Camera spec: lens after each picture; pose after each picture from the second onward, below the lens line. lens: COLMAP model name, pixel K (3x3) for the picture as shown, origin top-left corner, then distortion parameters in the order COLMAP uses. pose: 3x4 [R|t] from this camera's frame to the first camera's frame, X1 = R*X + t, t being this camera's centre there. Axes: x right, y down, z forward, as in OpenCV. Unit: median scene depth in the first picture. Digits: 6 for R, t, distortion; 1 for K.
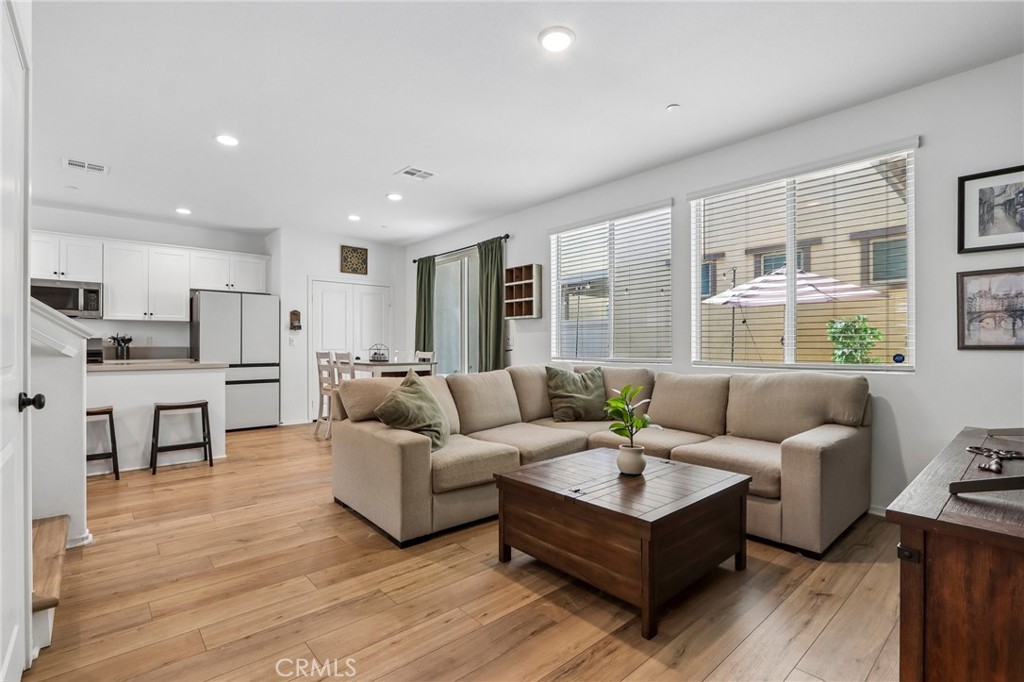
lens RADIAL K [[472.0, 0, 509.5], [0, 472.0, 343.6], [0, 0, 1]] dist [-0.012458, 0.000960]
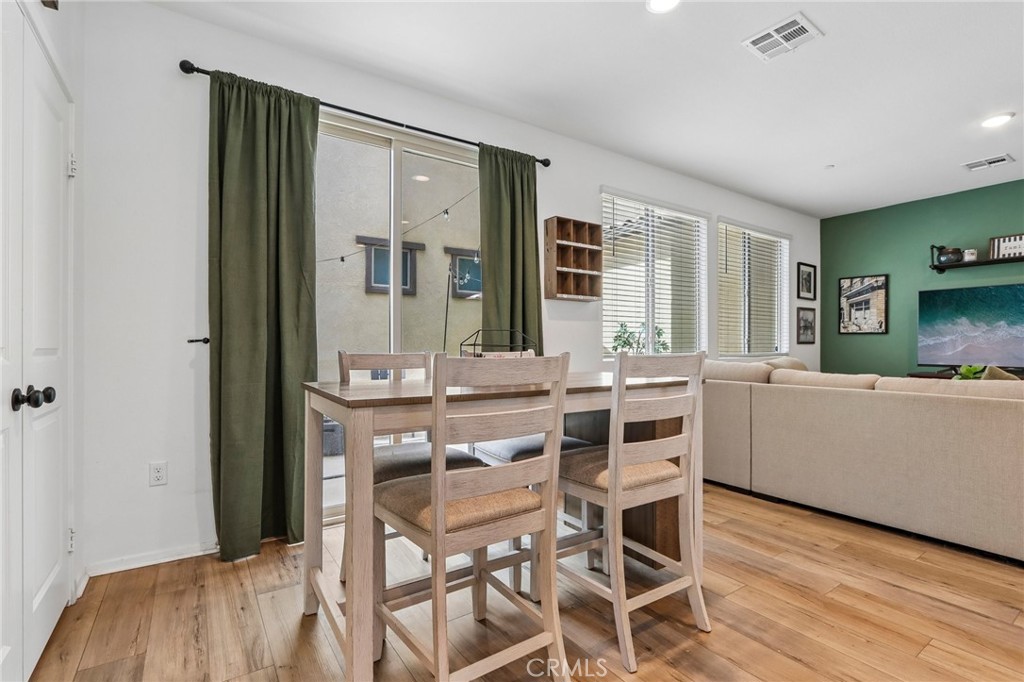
lens RADIAL K [[469.2, 0, 509.6], [0, 469.2, 344.2], [0, 0, 1]] dist [-0.012338, 0.000388]
pose [[0.126346, 0.003991, 0.991978, -0.623236], [-0.003070, 0.999989, -0.003632, 0.012590], [-0.991981, -0.002587, 0.126357, 0.976595]]
